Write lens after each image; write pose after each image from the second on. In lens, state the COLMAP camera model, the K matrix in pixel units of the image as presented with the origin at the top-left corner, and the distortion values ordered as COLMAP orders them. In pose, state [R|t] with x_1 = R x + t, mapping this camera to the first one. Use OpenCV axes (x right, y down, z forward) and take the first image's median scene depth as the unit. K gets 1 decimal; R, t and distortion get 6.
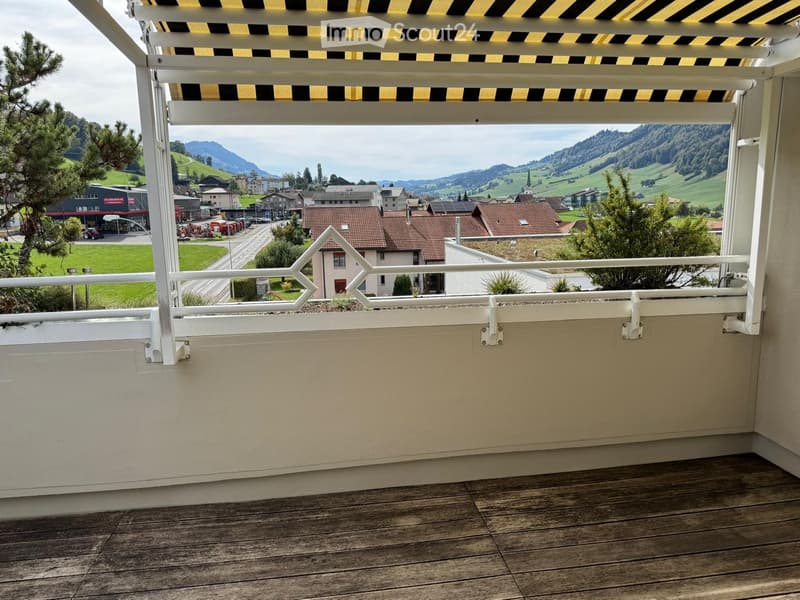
lens RADIAL K [[571.2, 0, 400.1], [0, 571.2, 300.5], [0, 0, 1]] dist [-0.004295, -0.012455]
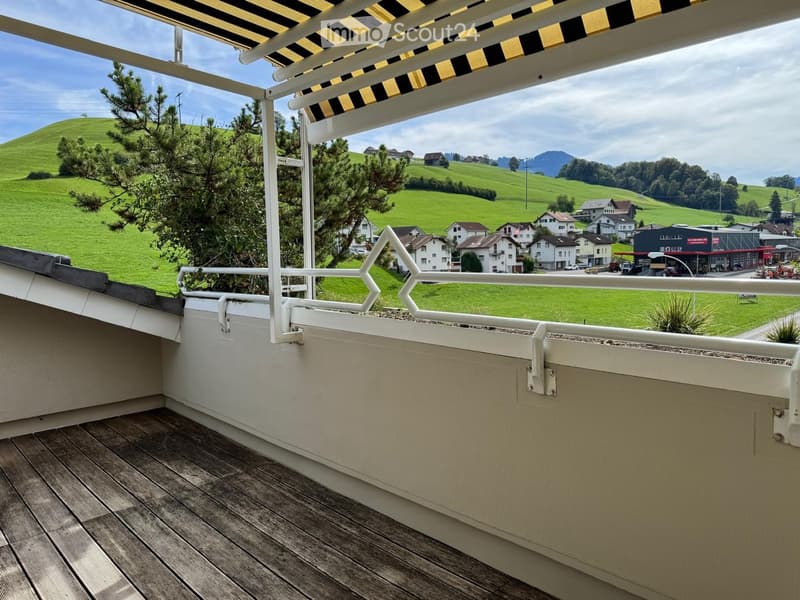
lens RADIAL K [[571.2, 0, 399.9], [0, 571.2, 299.4], [0, 0, 1]] dist [-0.004295, -0.012455]
pose [[0.570448, 0.073843, -0.818007, 0.667975], [-0.133764, 0.991006, -0.003822, -0.009708], [0.810368, 0.111600, 0.575195, 0.487220]]
